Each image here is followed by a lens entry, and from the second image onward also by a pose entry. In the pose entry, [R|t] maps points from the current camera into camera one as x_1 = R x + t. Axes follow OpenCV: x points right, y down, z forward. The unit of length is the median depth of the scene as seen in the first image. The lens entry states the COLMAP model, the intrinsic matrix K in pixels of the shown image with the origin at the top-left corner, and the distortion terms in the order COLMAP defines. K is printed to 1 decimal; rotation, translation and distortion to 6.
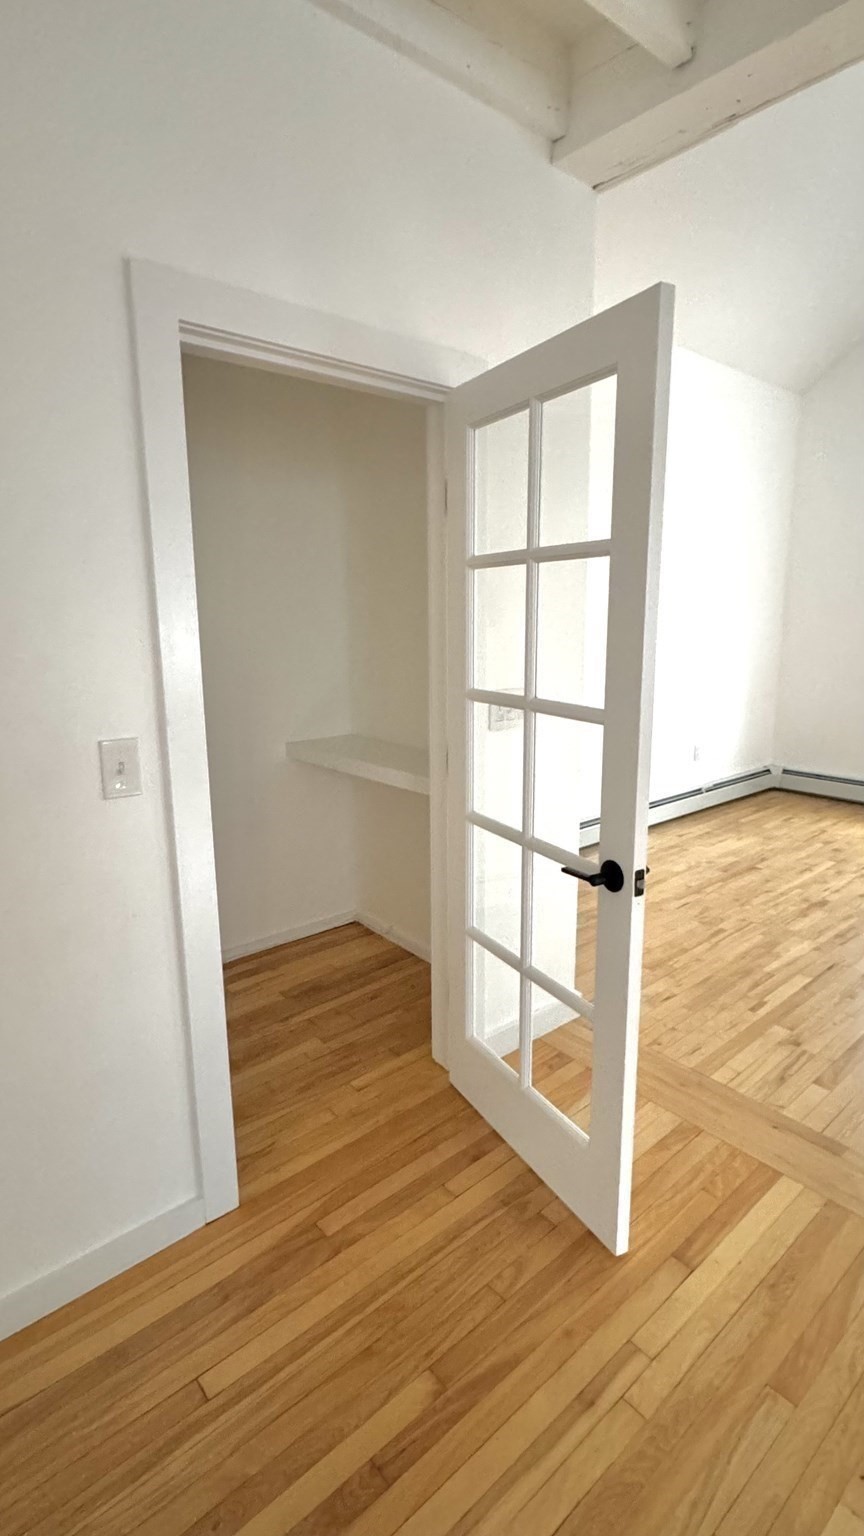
lens RADIAL K [[743.5, 0, 434.3], [0, 743.5, 768.4], [0, 0, 1]] dist [-0.004146, -0.000213]
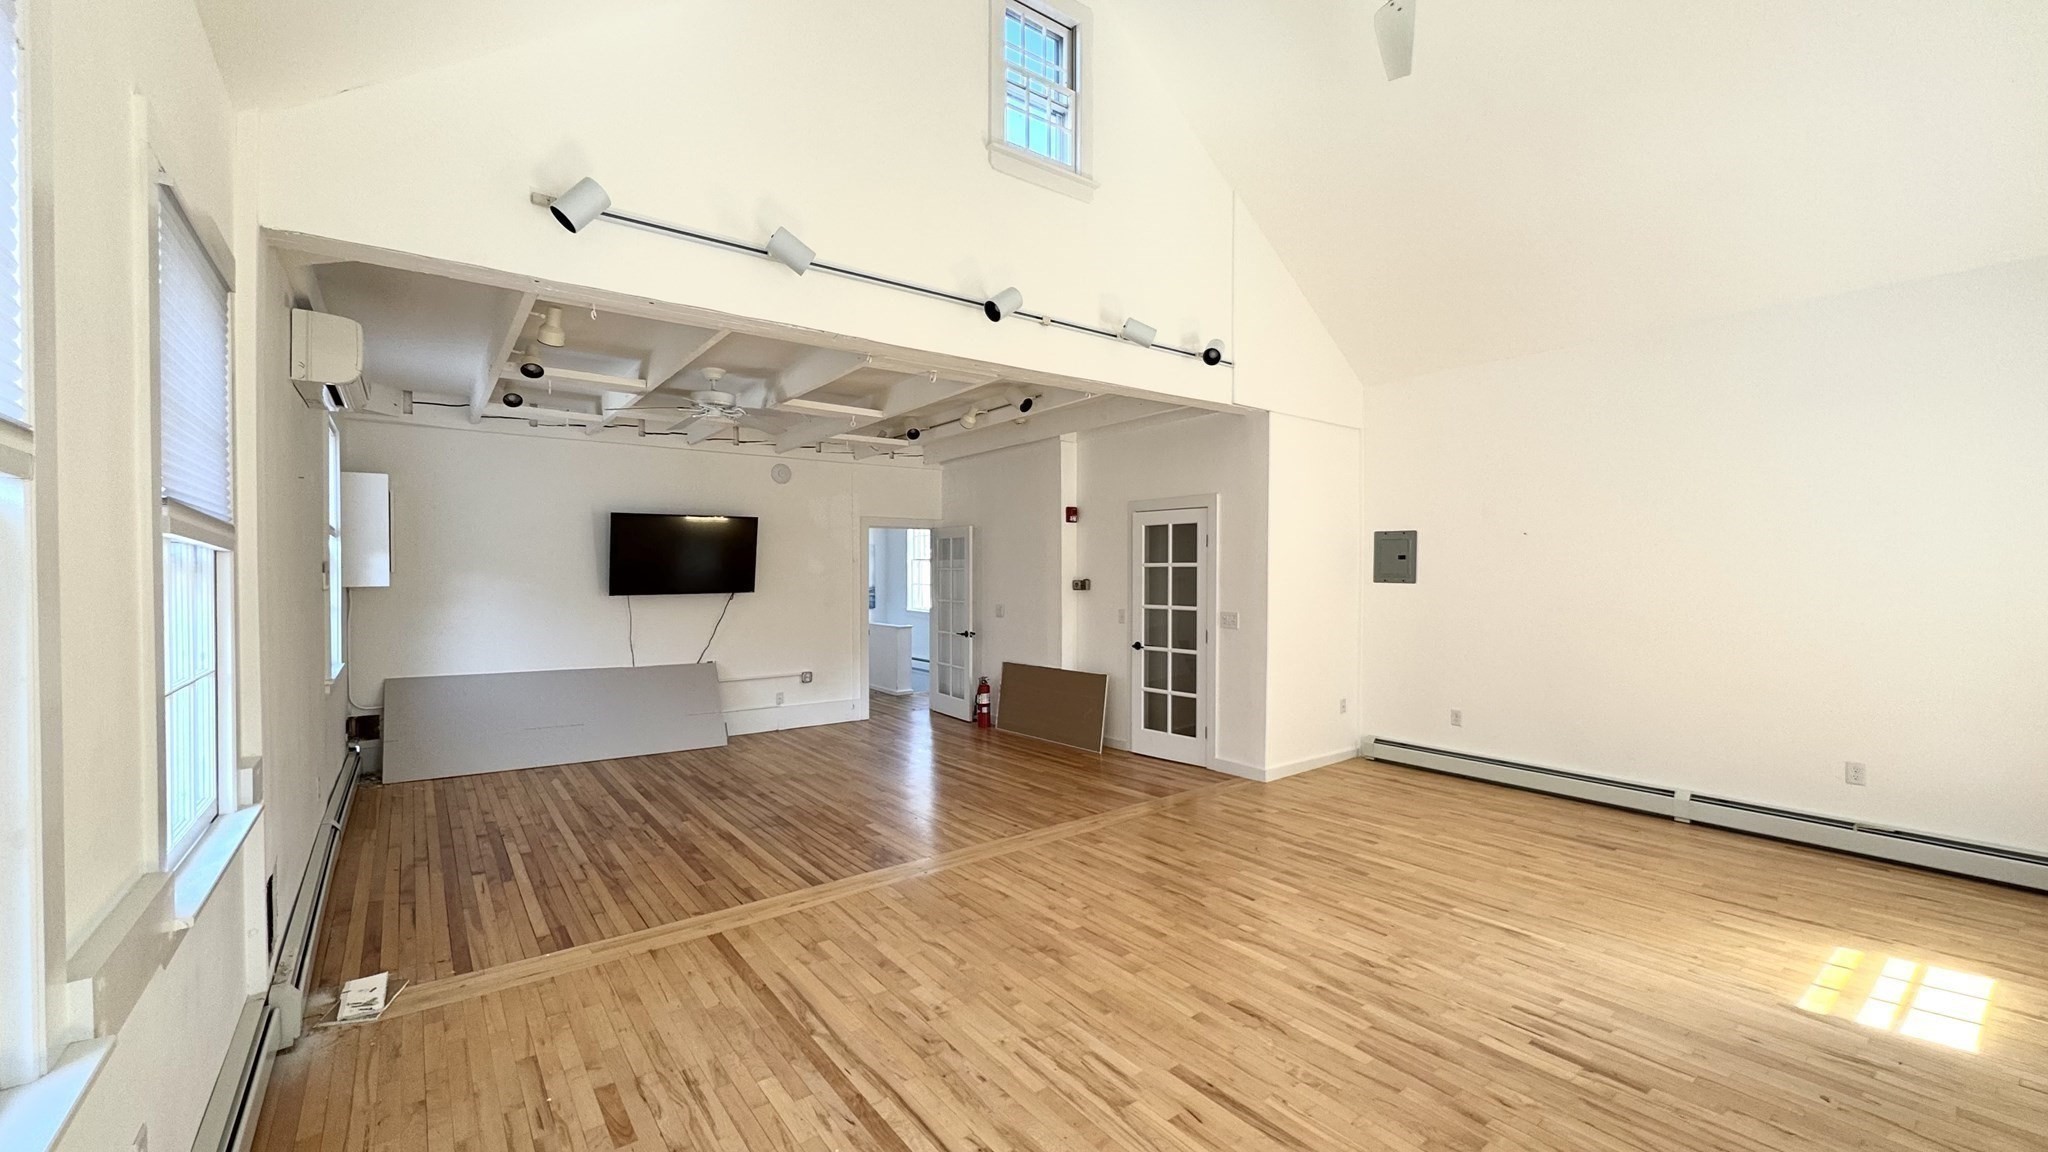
lens RADIAL K [[817.6, 0, 1019.9], [0, 817.6, 586.3], [0, 0, 1]] dist [-0.001319, 0.000095]
pose [[-0.060395, 0.030302, -0.997715, 2.448119], [-0.203483, 0.978176, 0.042026, -0.139496], [0.977214, 0.205556, -0.052911, 0.385762]]
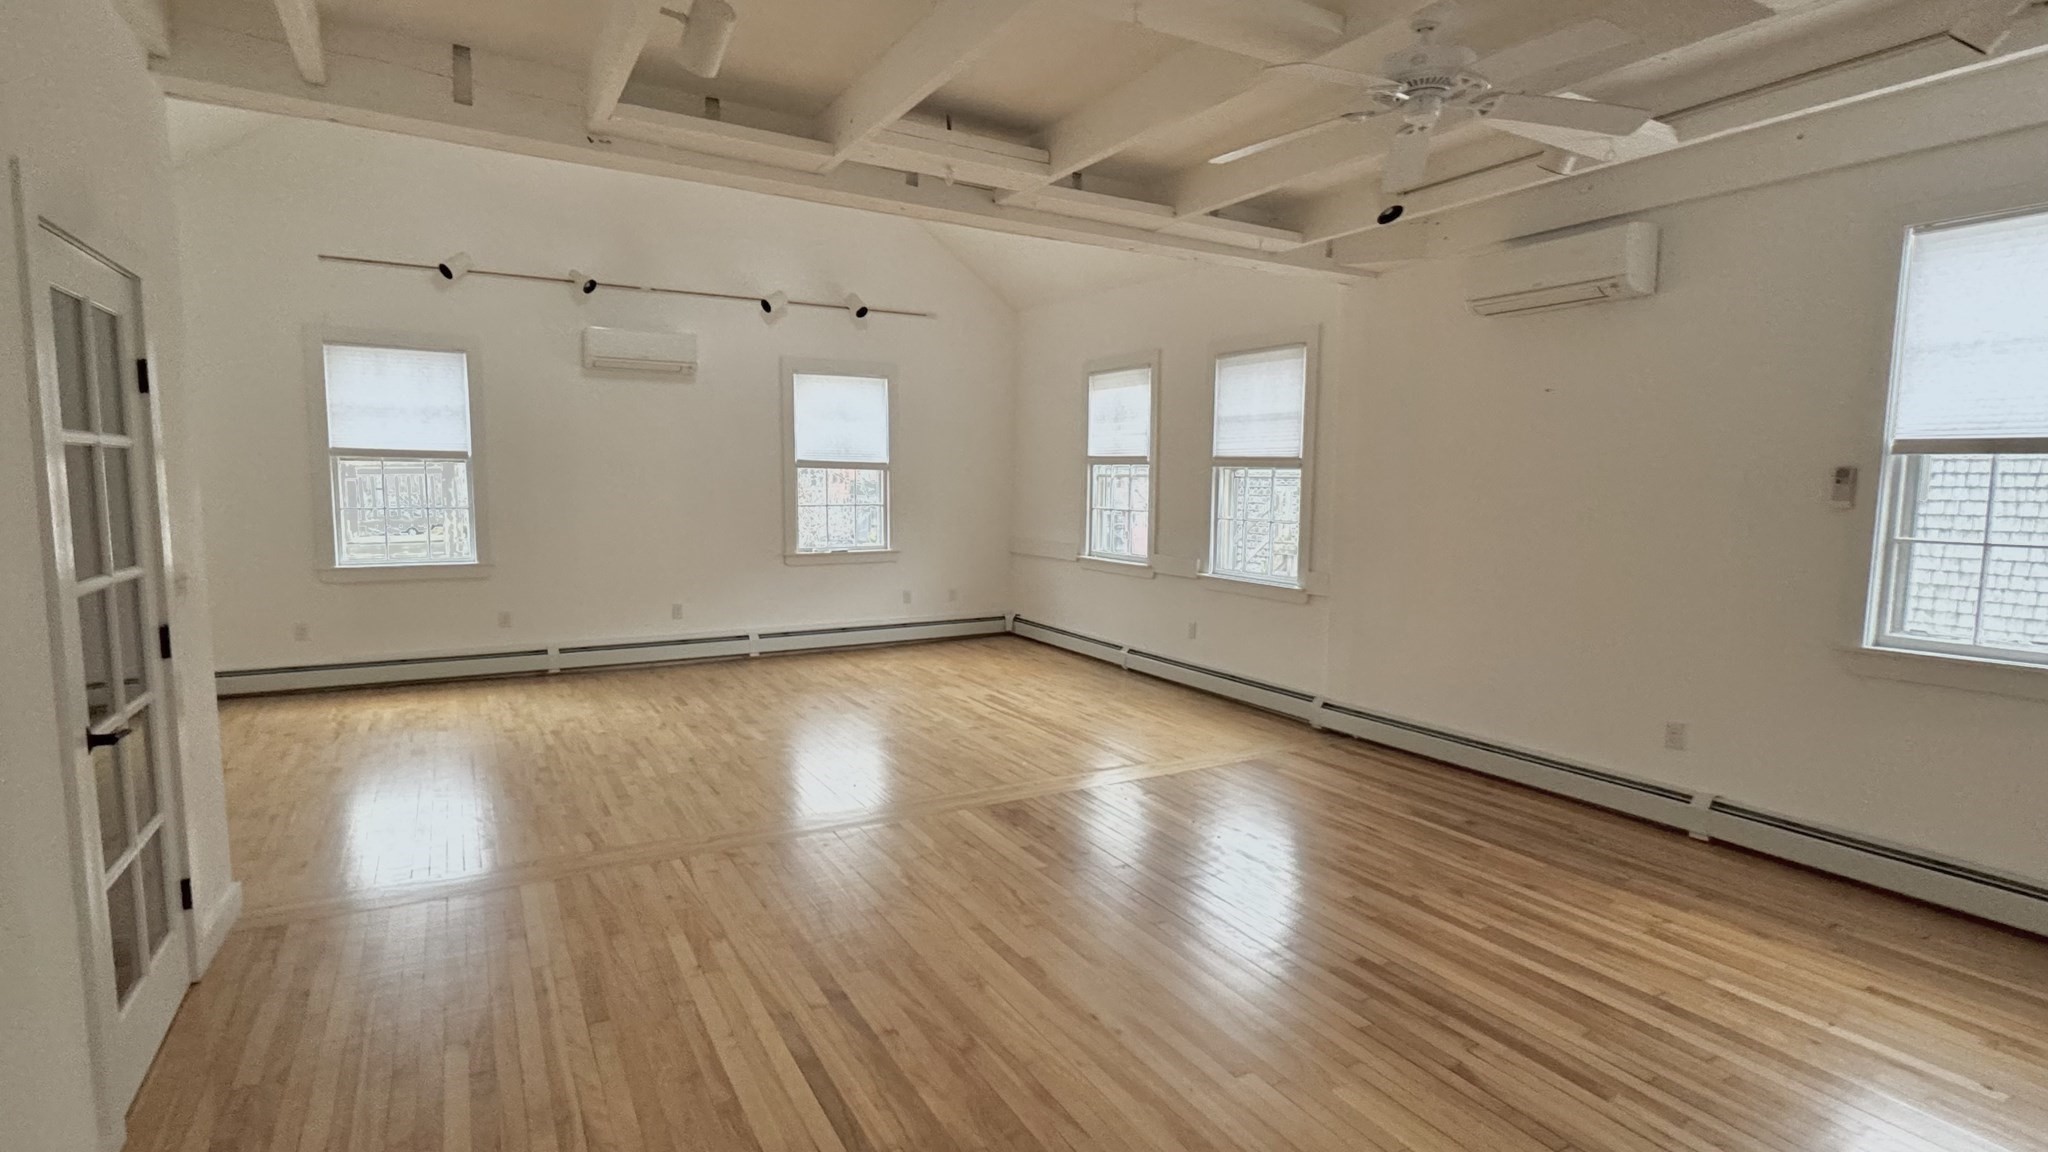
lens RADIAL K [[991.4, 0, 1028.1], [0, 991.4, 579.2], [0, 0, 1]] dist [-0.004146, -0.000213]
pose [[0.177185, -0.088795, 0.980164, -0.841806], [0.188826, 0.980487, 0.054690, 0.045955], [-0.965894, 0.175390, 0.190494, -0.282840]]
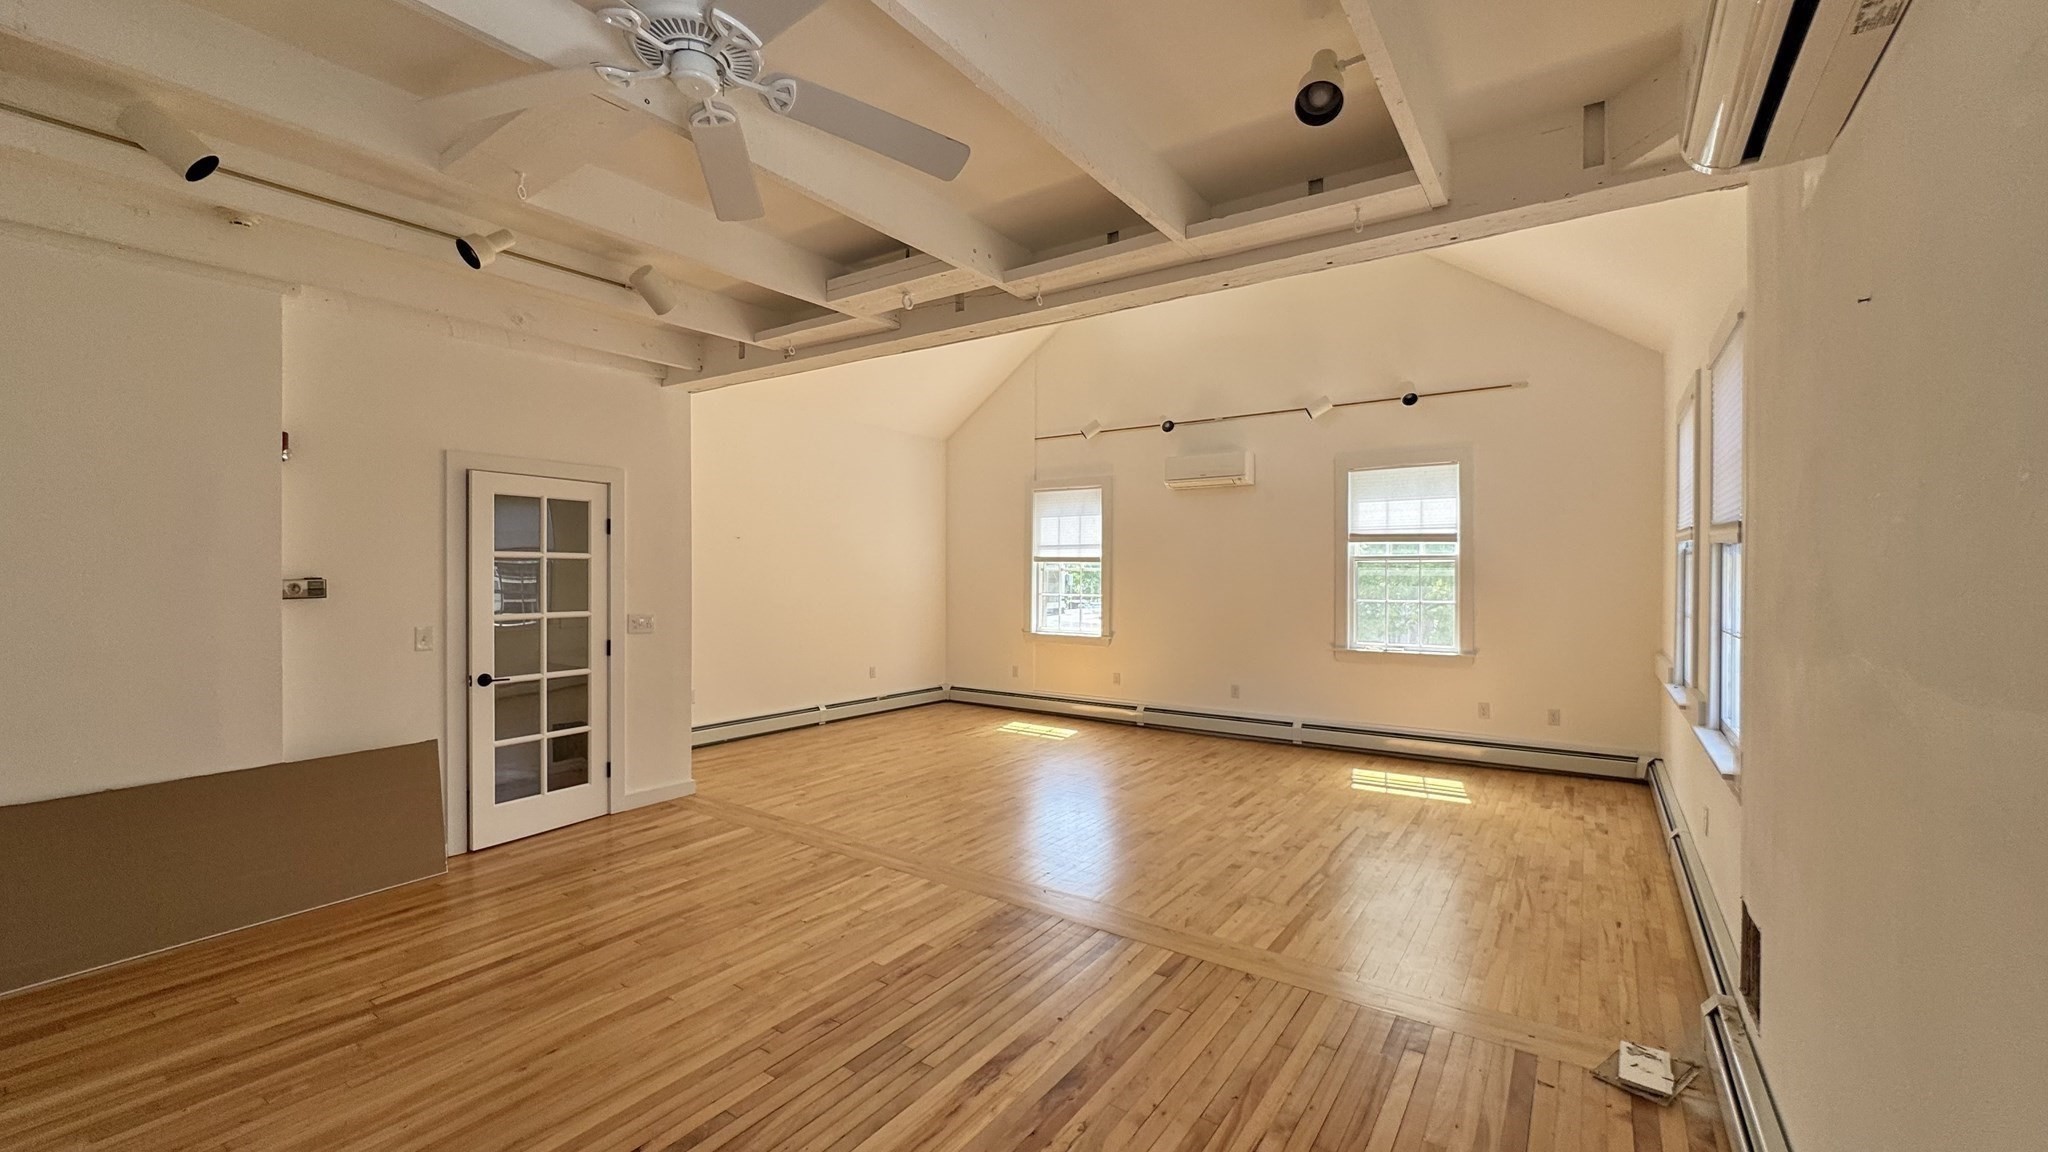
lens RADIAL K [[817.6, 0, 1030.2], [0, 817.6, 581.8], [0, 0, 1]] dist [-0.001319, 0.000095]
pose [[0.966233, 0.009937, 0.257477, 0.484223], [0.040464, 0.981006, -0.189711, 0.243130], [-0.254472, 0.193723, 0.947478, -1.245200]]
